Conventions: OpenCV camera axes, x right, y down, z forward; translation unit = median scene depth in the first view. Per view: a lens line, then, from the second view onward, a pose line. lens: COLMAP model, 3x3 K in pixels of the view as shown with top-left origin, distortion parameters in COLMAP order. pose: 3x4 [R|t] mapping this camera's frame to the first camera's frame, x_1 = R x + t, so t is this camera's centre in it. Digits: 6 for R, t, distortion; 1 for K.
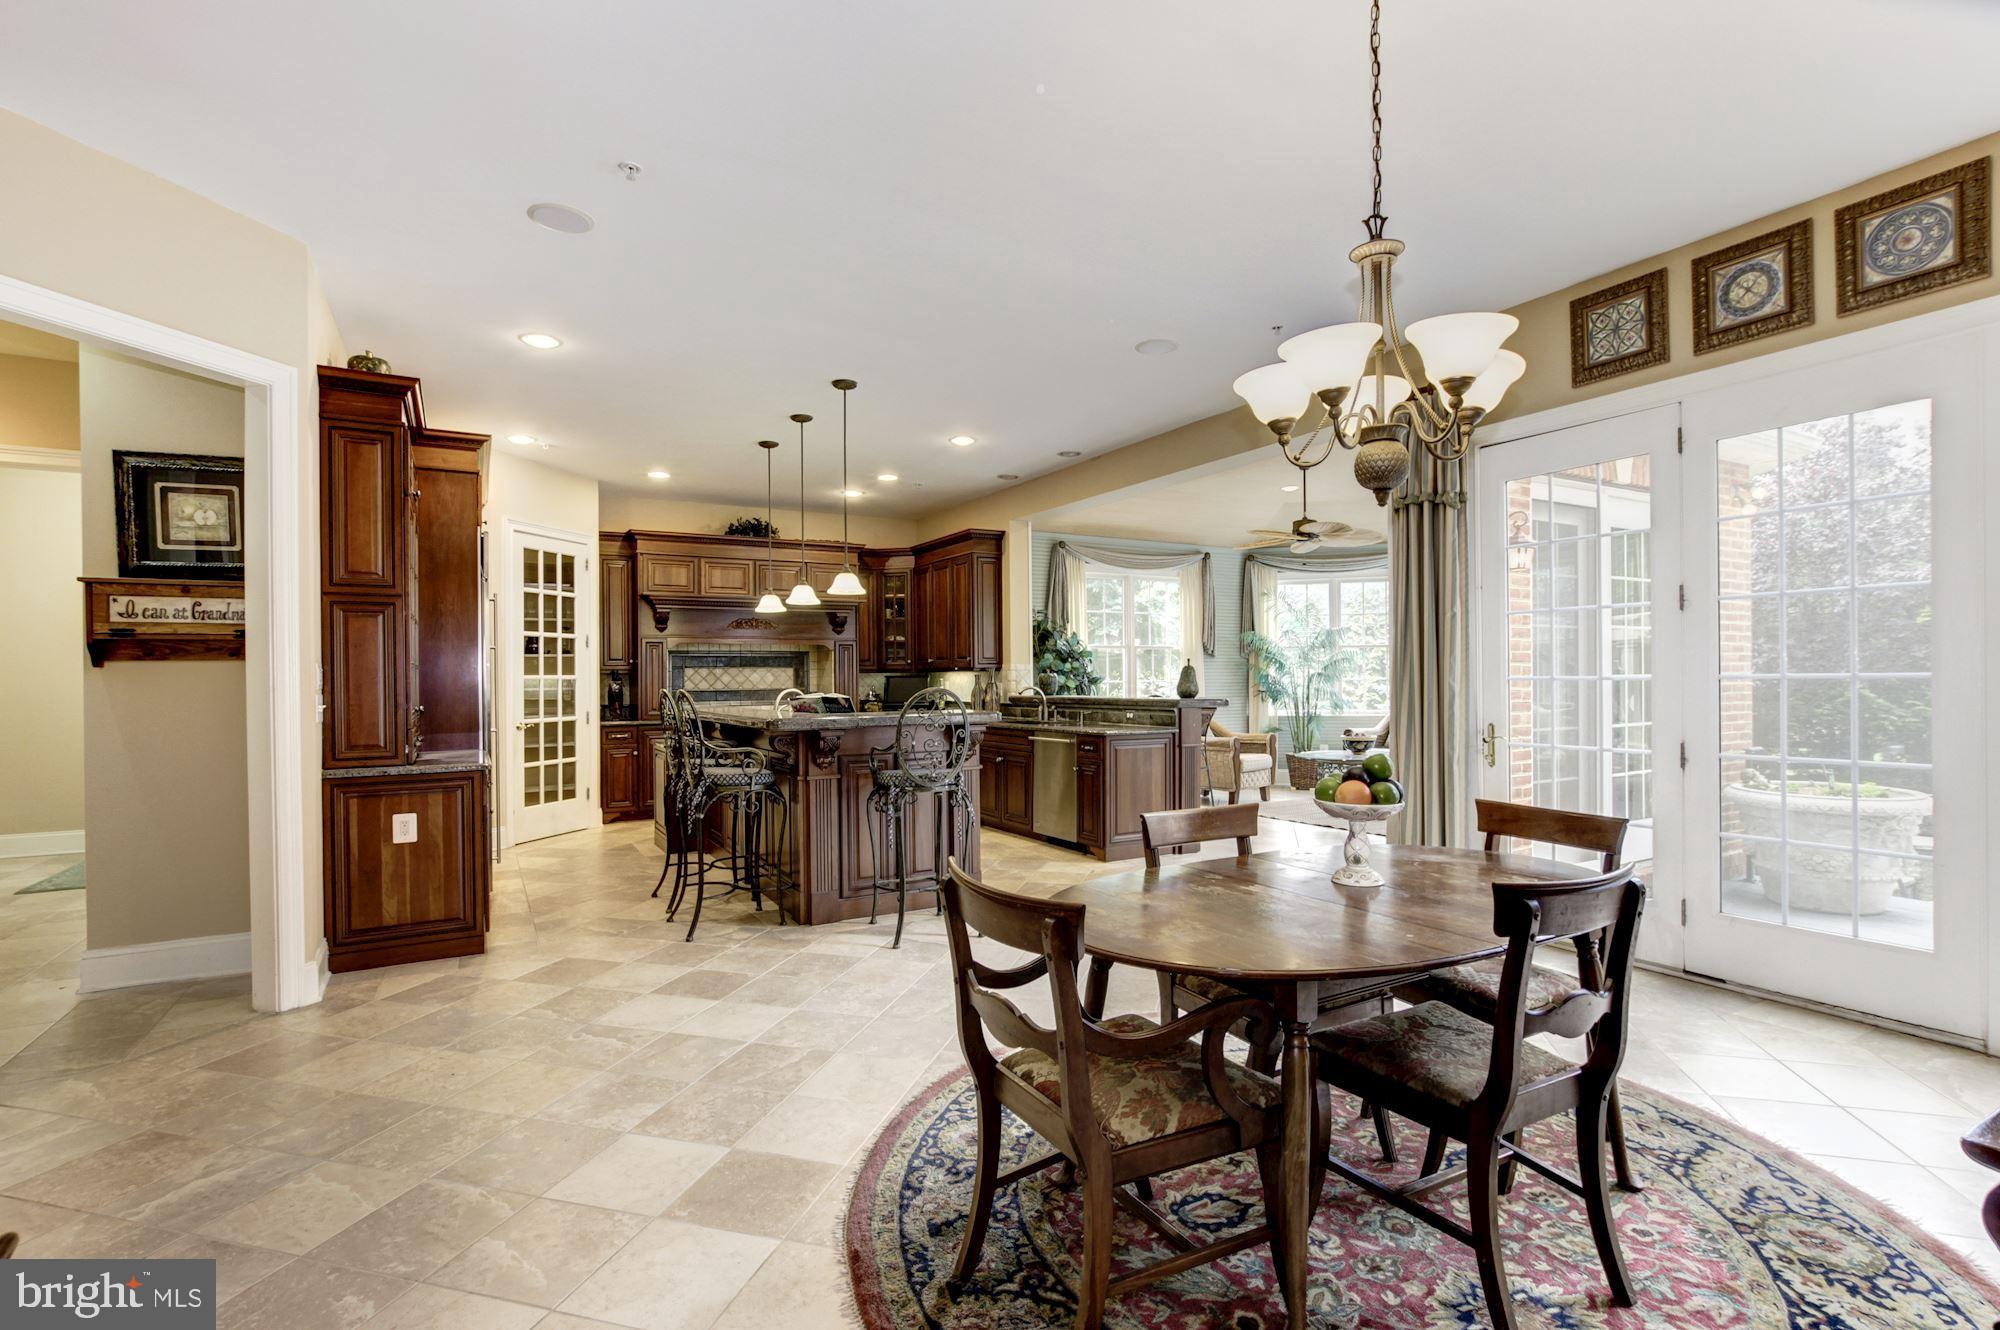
lens RADIAL K [[920.1, 0, 999.4], [0, 920.1, 669.9], [0, 0, 1]] dist [-0.011588, 0.000822]
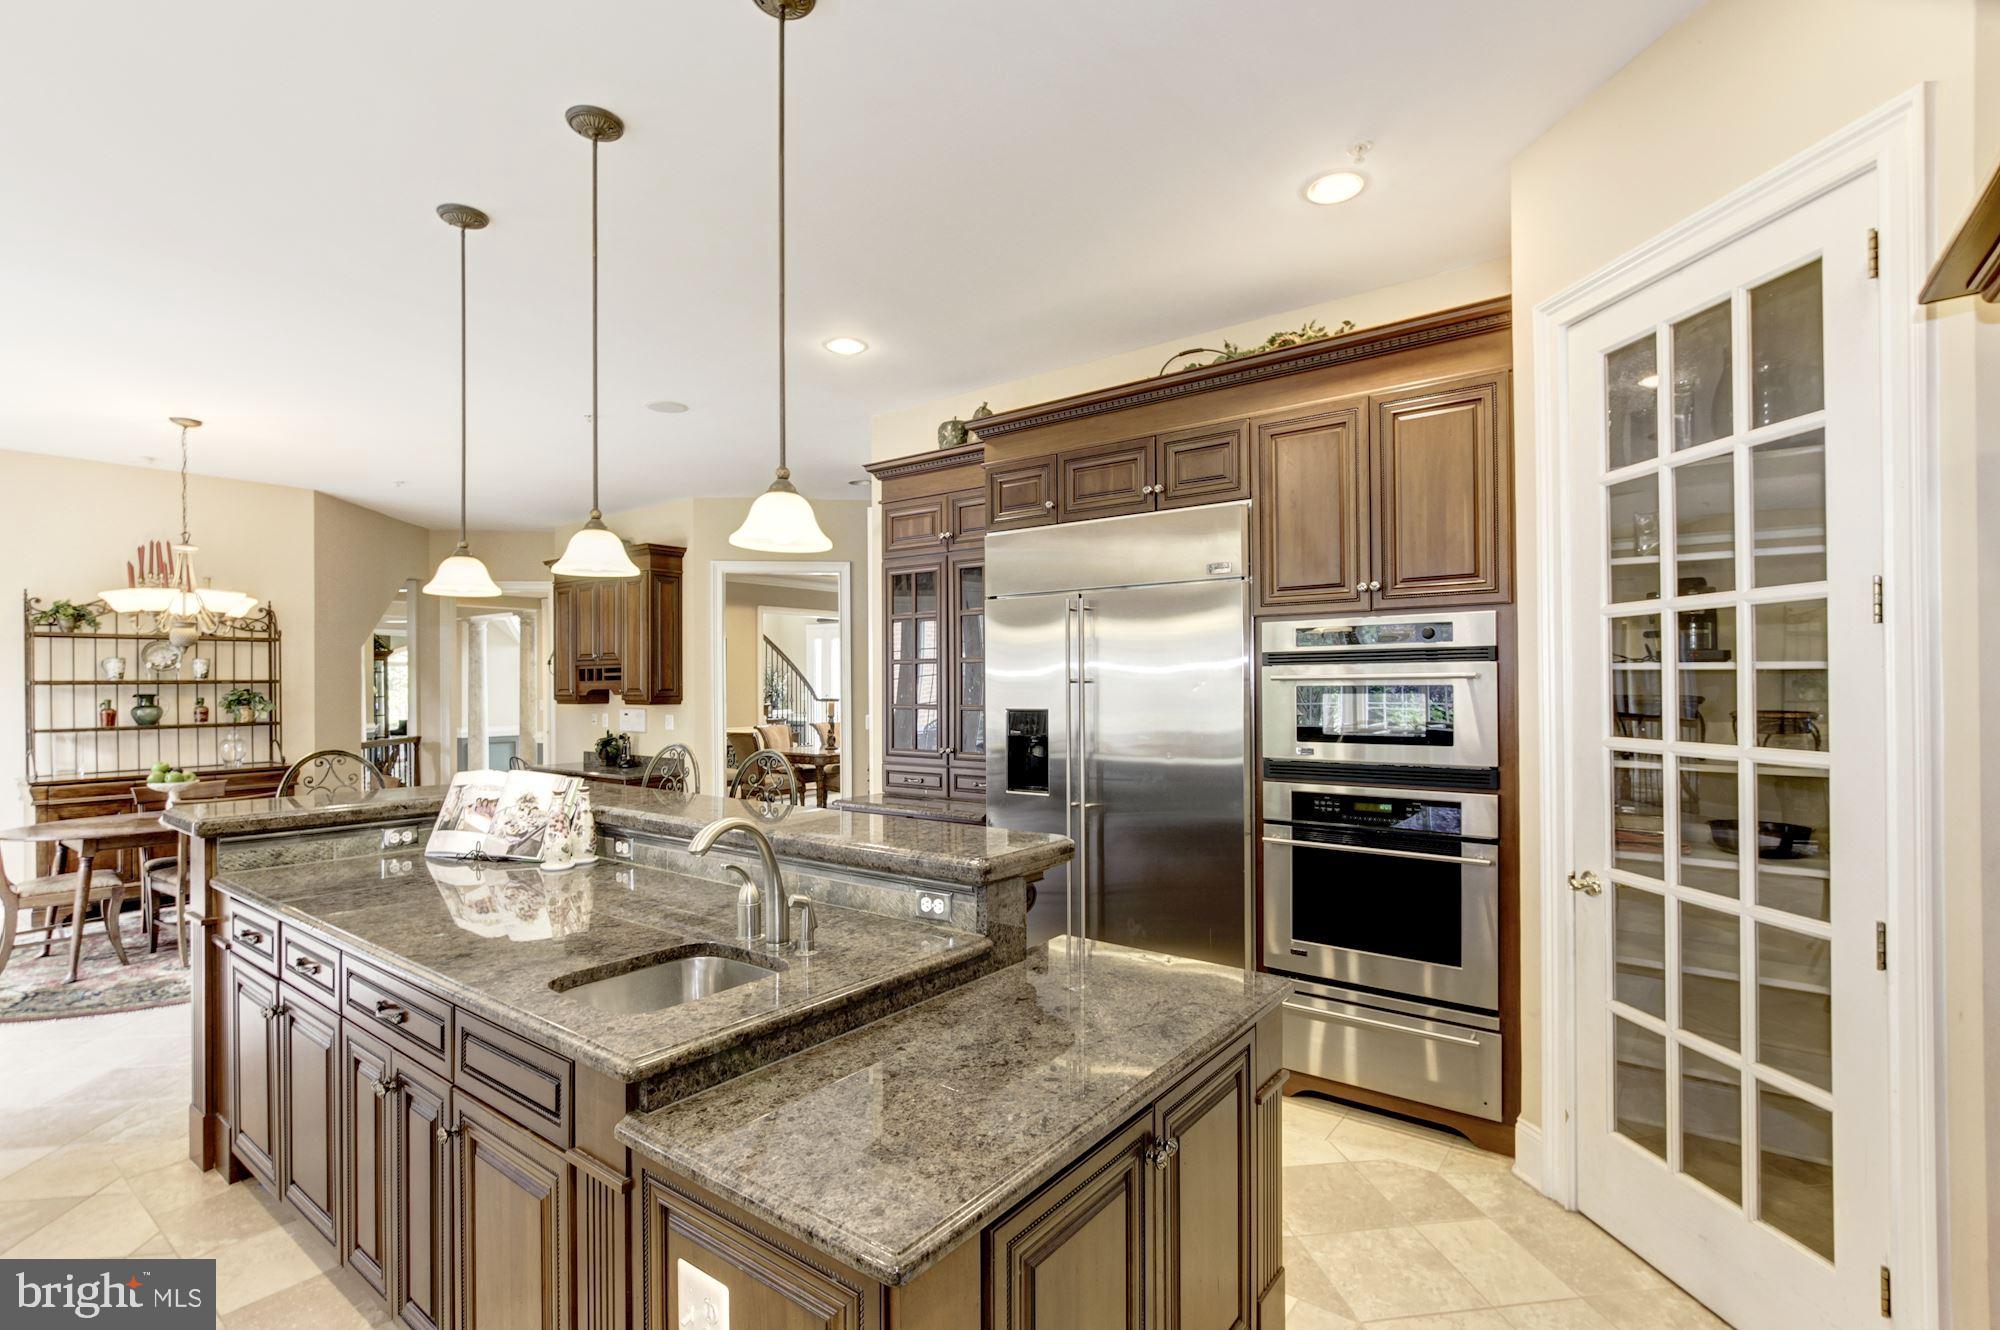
lens RADIAL K [[920.1, 0, 998.7], [0, 920.1, 675.8], [0, 0, 1]] dist [-0.011588, 0.000822]
pose [[-0.920864, 0.015855, -0.389561, -0.161138], [0.023659, 0.999604, -0.015244, -0.014651], [0.389165, -0.023255, -0.920875, 1.071895]]
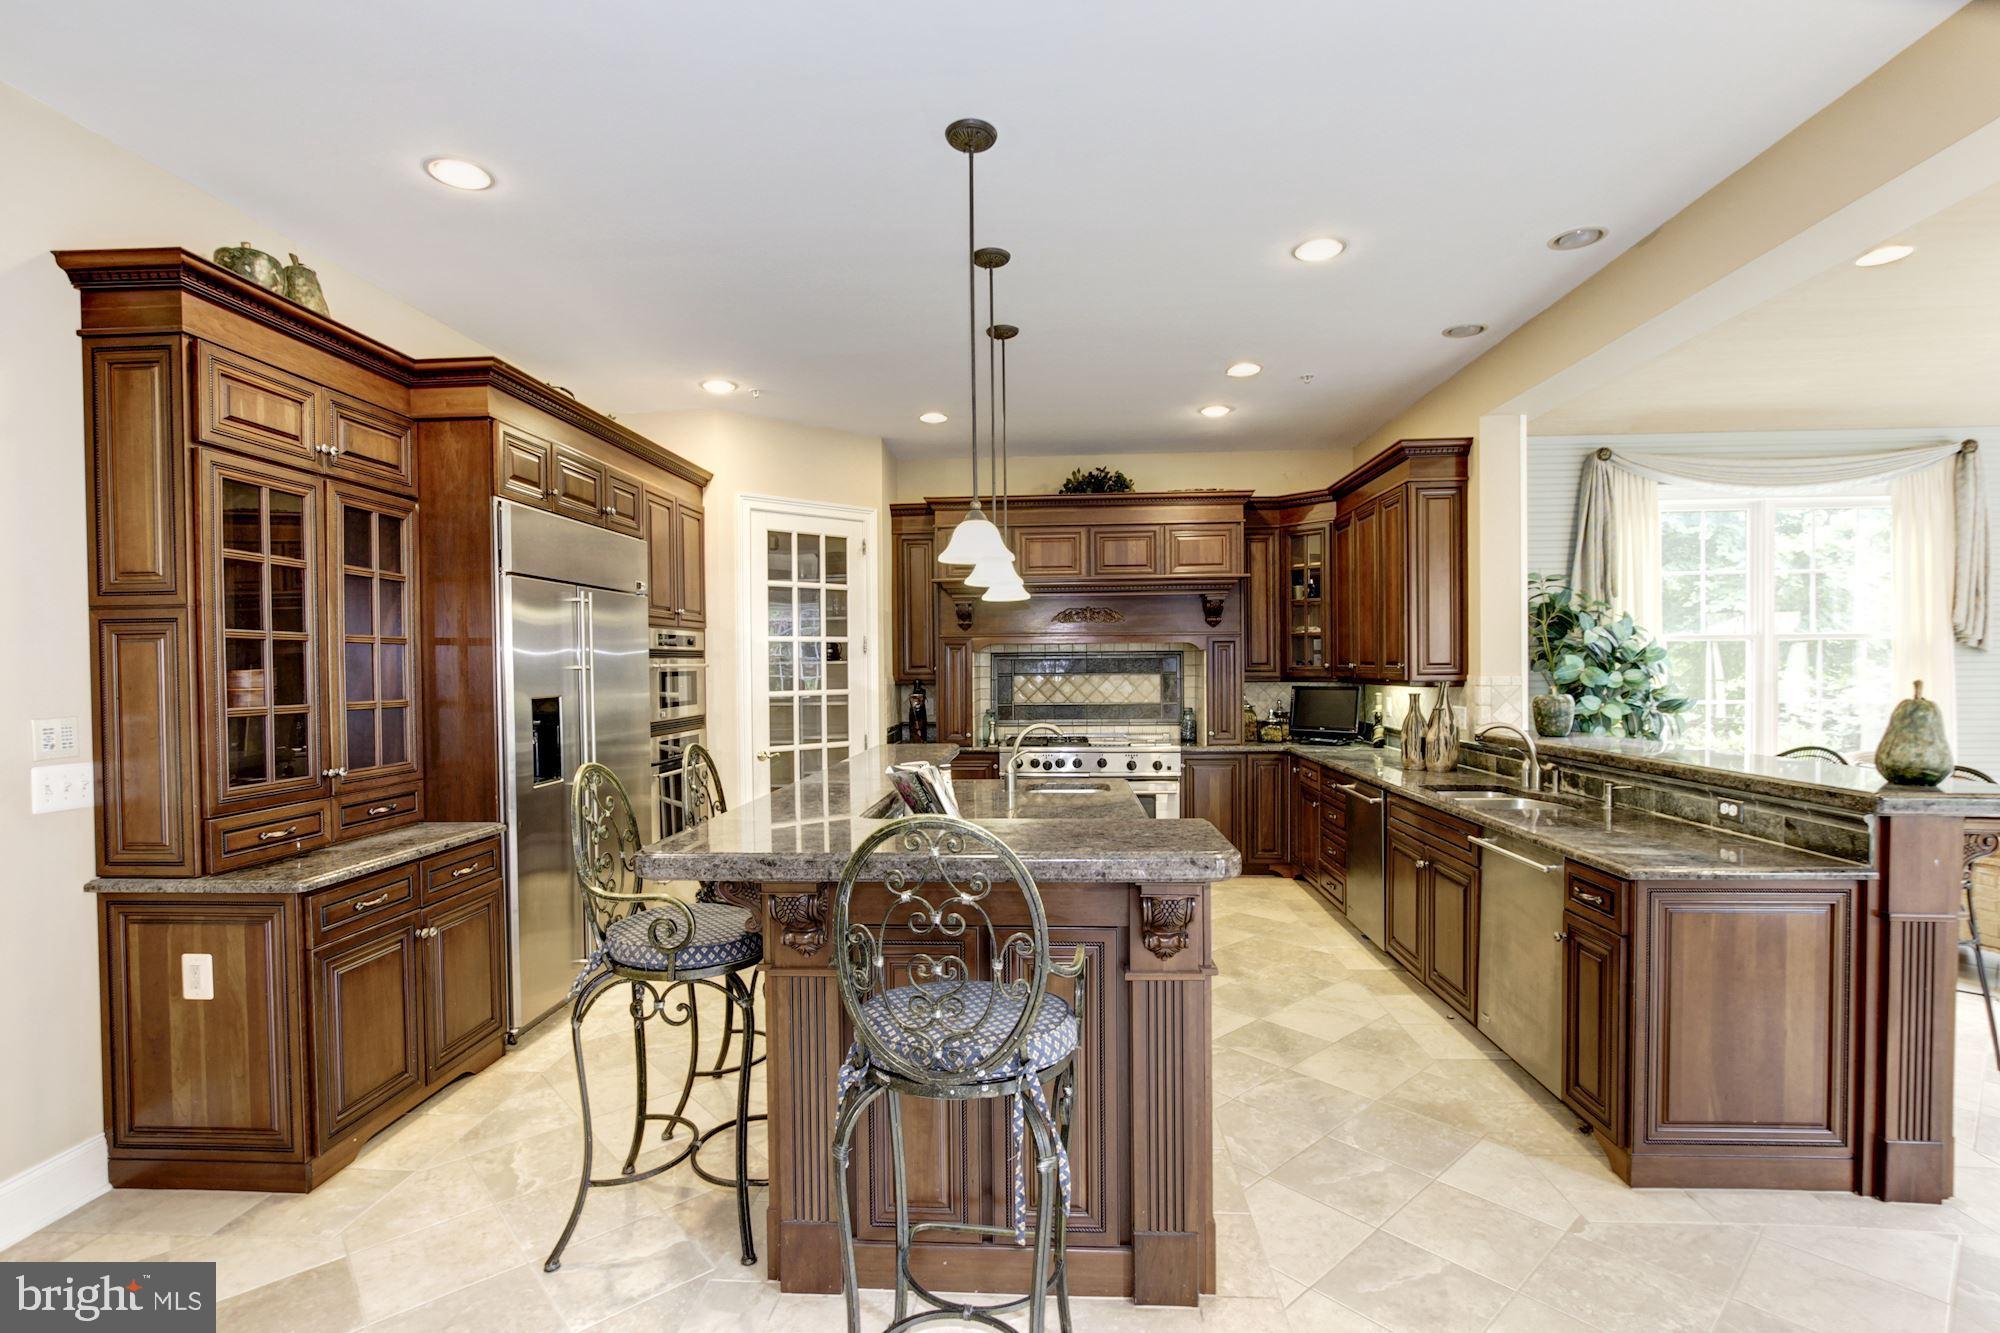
lens RADIAL K [[920.1, 0, 1005.6], [0, 920.1, 679.9], [0, 0, 1]] dist [-0.011588, 0.000822]
pose [[0.837305, 0.009333, -0.546656, 0.077739], [0.007414, 0.999569, 0.028422, -0.022260], [0.546686, -0.027851, 0.836875, 0.390745]]
